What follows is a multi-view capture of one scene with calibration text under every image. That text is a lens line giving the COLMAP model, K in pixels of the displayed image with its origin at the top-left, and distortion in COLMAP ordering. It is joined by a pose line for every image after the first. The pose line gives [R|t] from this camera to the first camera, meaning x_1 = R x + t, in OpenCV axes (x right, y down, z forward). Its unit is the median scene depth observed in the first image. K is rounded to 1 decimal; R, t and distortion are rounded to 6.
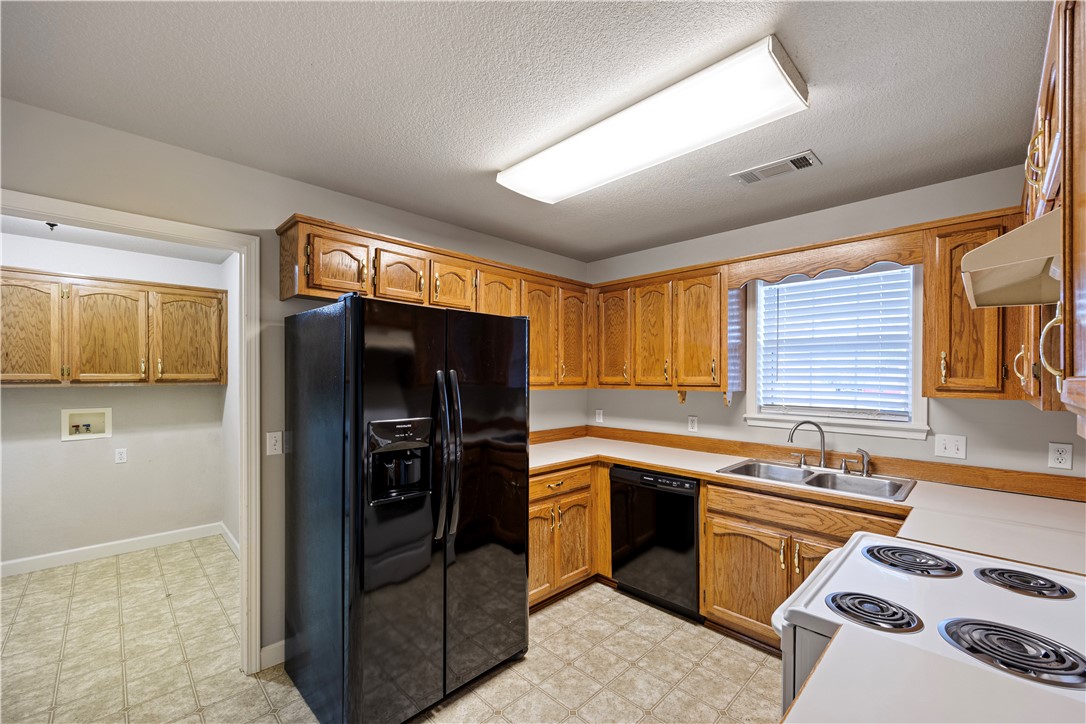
lens RADIAL K [[436.2, 0, 536.4], [0, 436.2, 377.1], [0, 0, 1]] dist [-0.004731, -0.000500]
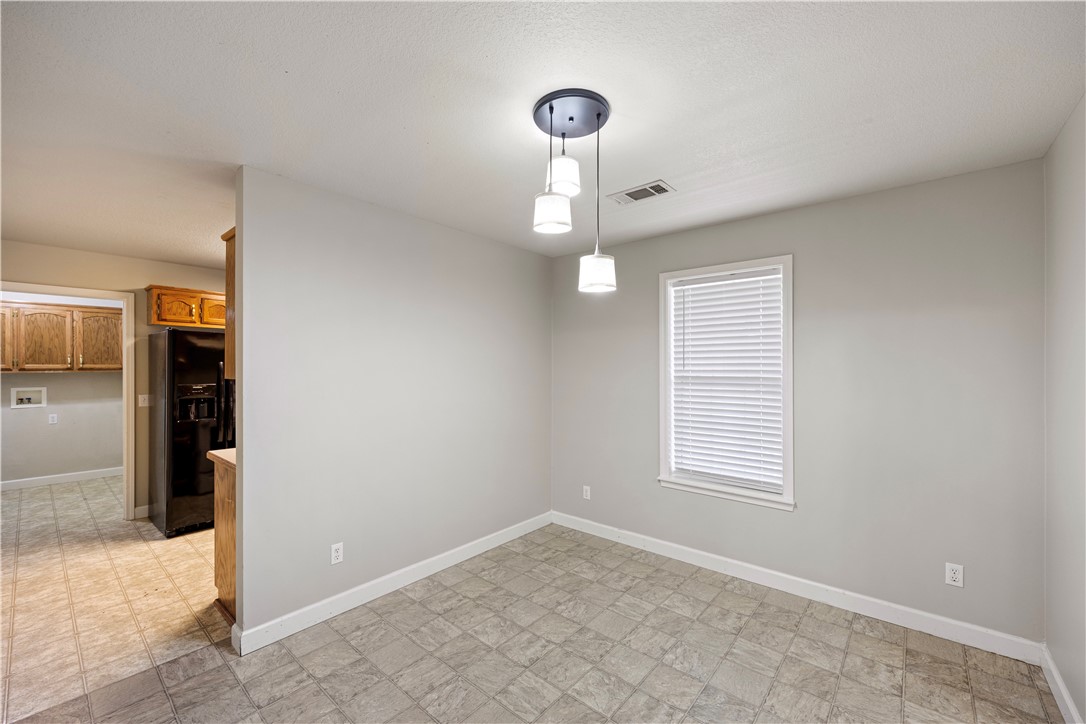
lens RADIAL K [[436.2, 0, 544.7], [0, 436.2, 364.6], [0, 0, 1]] dist [-0.004731, -0.000500]
pose [[0.995786, -0.003344, 0.091649, 0.654213], [0.003930, 0.999973, -0.006217, 0.008907], [-0.091625, 0.006551, 0.995772, -0.708186]]
